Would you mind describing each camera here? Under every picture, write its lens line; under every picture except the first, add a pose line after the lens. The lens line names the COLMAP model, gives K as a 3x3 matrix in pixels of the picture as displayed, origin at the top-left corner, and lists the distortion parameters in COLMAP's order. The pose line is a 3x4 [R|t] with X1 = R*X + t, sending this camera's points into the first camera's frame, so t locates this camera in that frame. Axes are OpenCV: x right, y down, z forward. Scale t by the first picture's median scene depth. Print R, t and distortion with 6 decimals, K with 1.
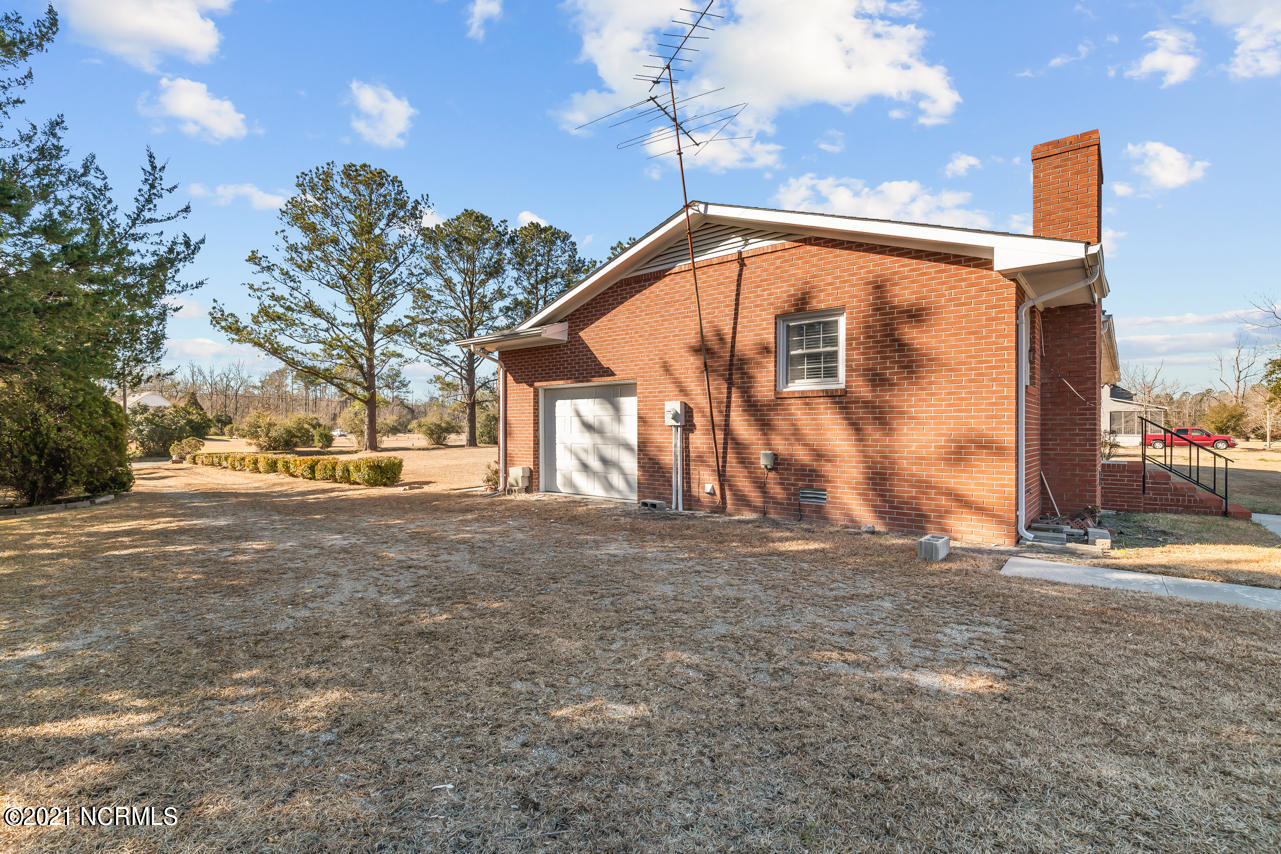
lens RADIAL K [[575.1, 0, 641.0], [0, 575.1, 426.9], [0, 0, 1]] dist [0.002873, 0.000796]
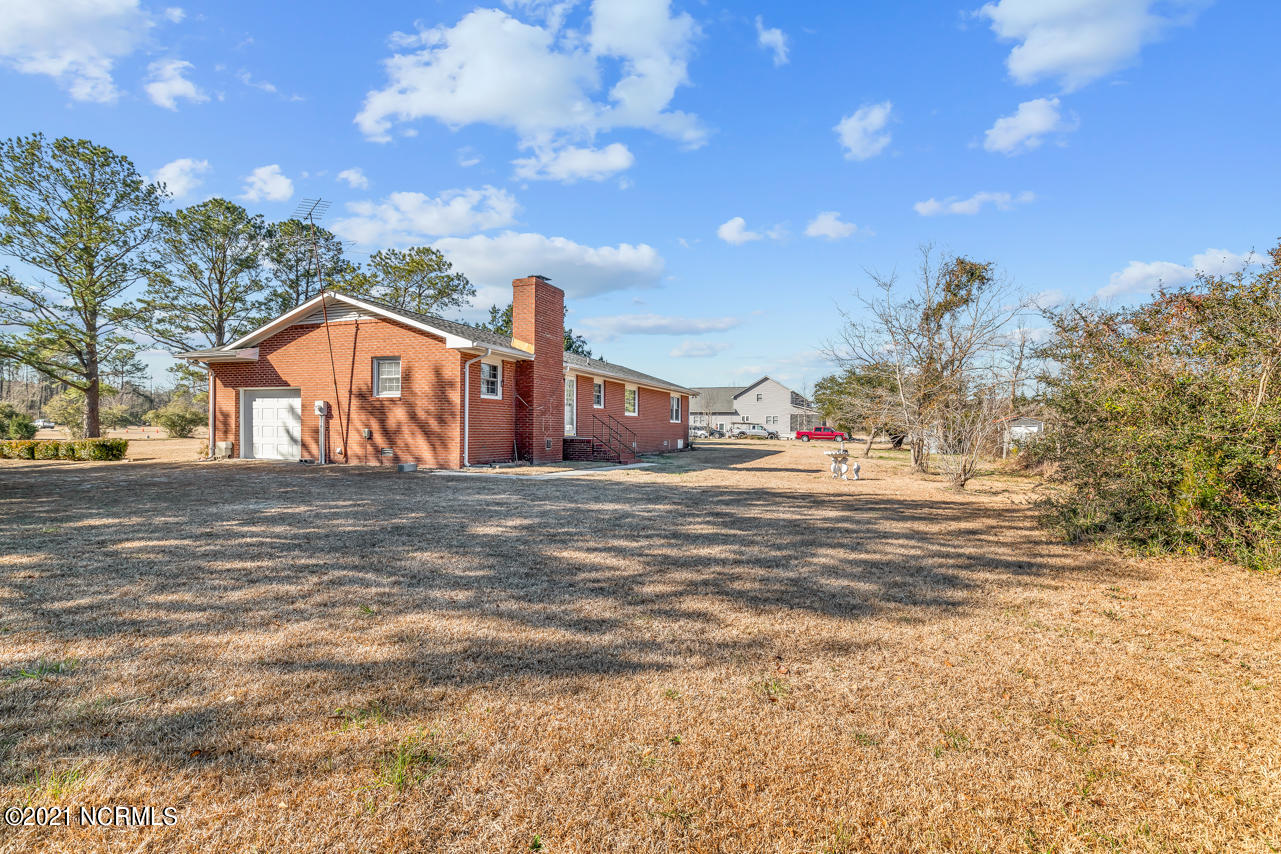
lens RADIAL K [[575.1, 0, 648.3], [0, 575.1, 428.4], [0, 0, 1]] dist [0.002873, 0.000796]
pose [[0.945404, 0.007748, 0.325807, 0.089319], [-0.010677, 0.999917, 0.007202, 0.003137], [-0.325724, -0.010287, 0.945409, -0.201343]]
